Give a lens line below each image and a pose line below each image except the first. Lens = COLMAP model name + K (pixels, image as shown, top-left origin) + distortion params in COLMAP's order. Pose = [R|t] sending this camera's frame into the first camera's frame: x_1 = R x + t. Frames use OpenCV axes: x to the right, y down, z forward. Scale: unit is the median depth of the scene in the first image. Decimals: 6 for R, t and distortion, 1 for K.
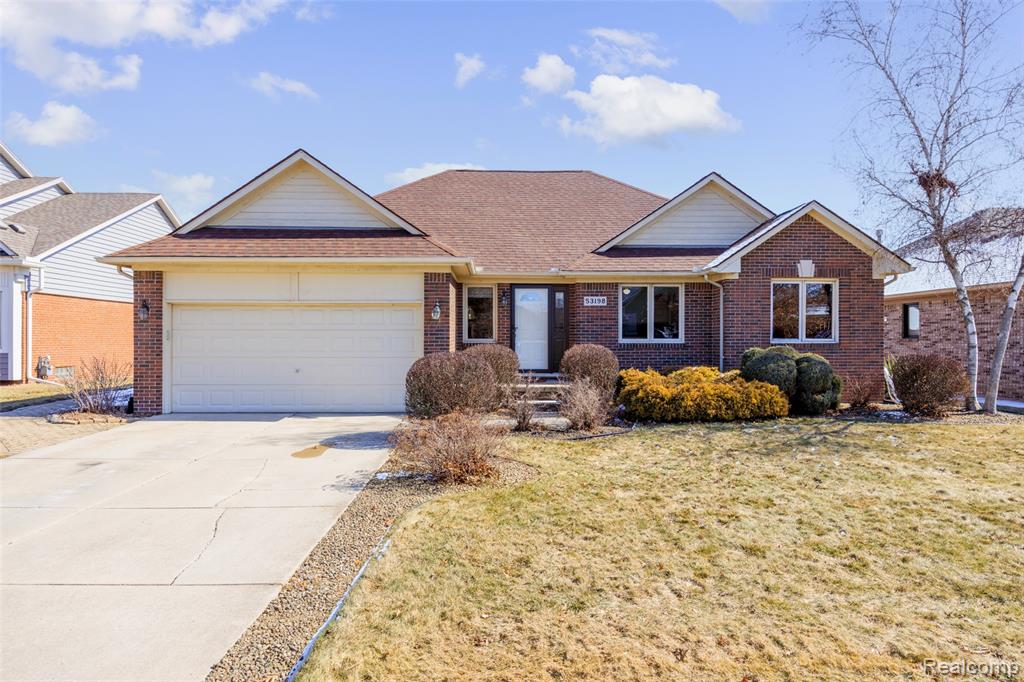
lens RADIAL K [[625.2, 0, 512.0], [0, 625.2, 341.0], [0, 0, 1]] dist [-0.019649, -0.001021]
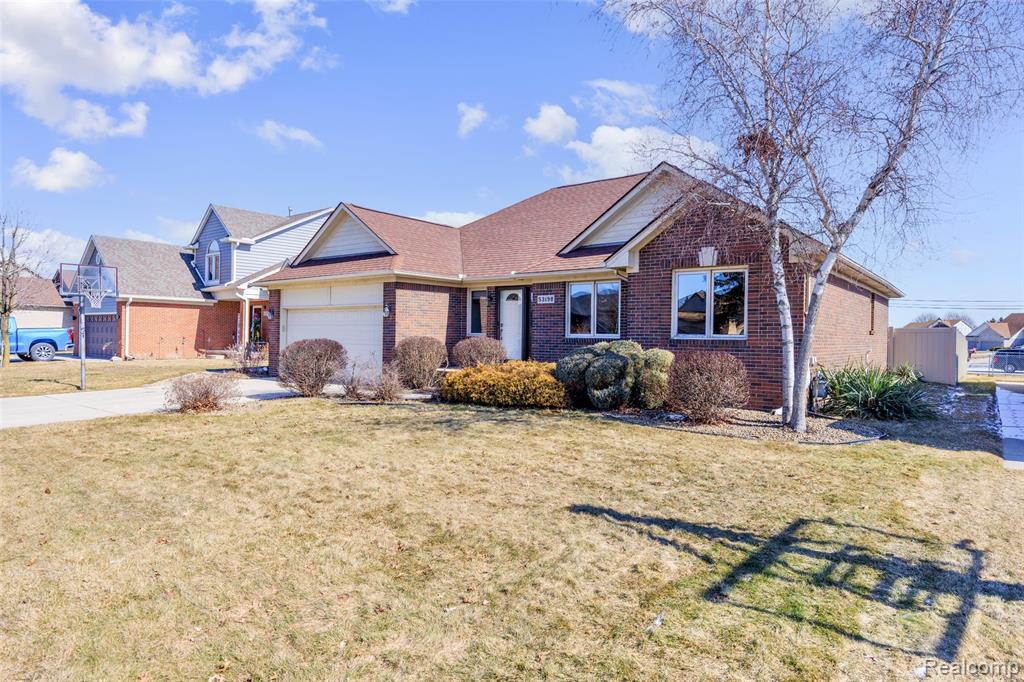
lens RADIAL K [[608.0, 0, 512.0], [0, 608.0, 341.0], [0, 0, 1]] dist [-0.000731, -0.000103]
pose [[0.773527, 0.014096, -0.633607, 0.805866], [-0.014123, 0.999888, 0.005002, 0.005448], [0.633606, 0.005080, 0.773639, 0.139451]]
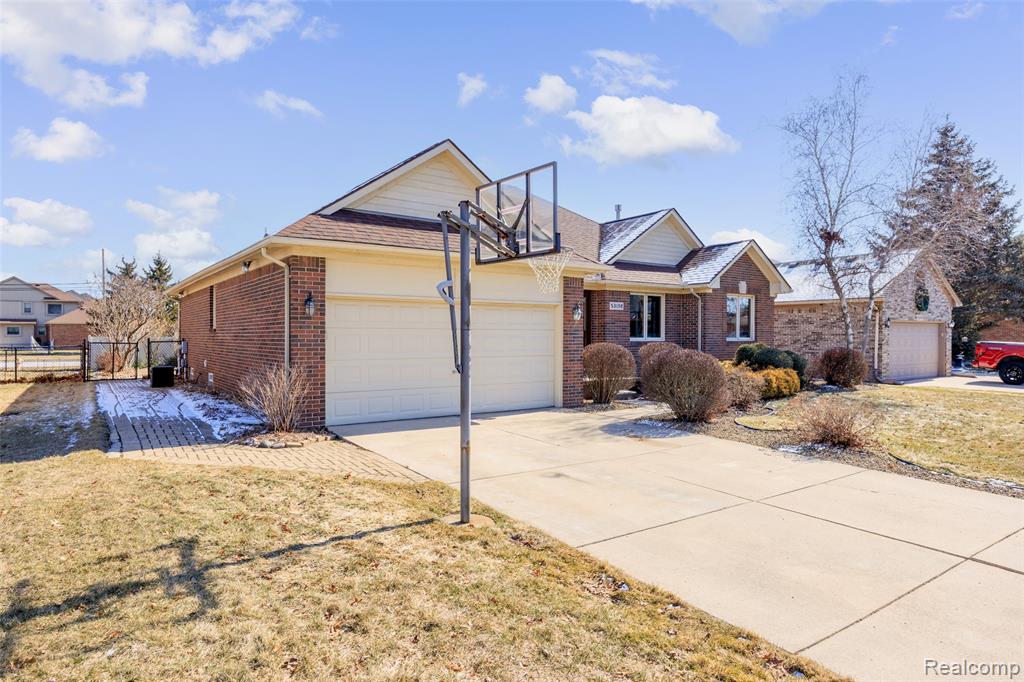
lens RADIAL K [[608.0, 0, 512.0], [0, 608.0, 341.0], [0, 0, 1]] dist [-0.000731, -0.000103]
pose [[0.829430, -0.003388, 0.558600, -0.718757], [0.000024, 0.999982, 0.006029, -0.004360], [-0.558610, -0.004988, 0.829415, 0.158466]]
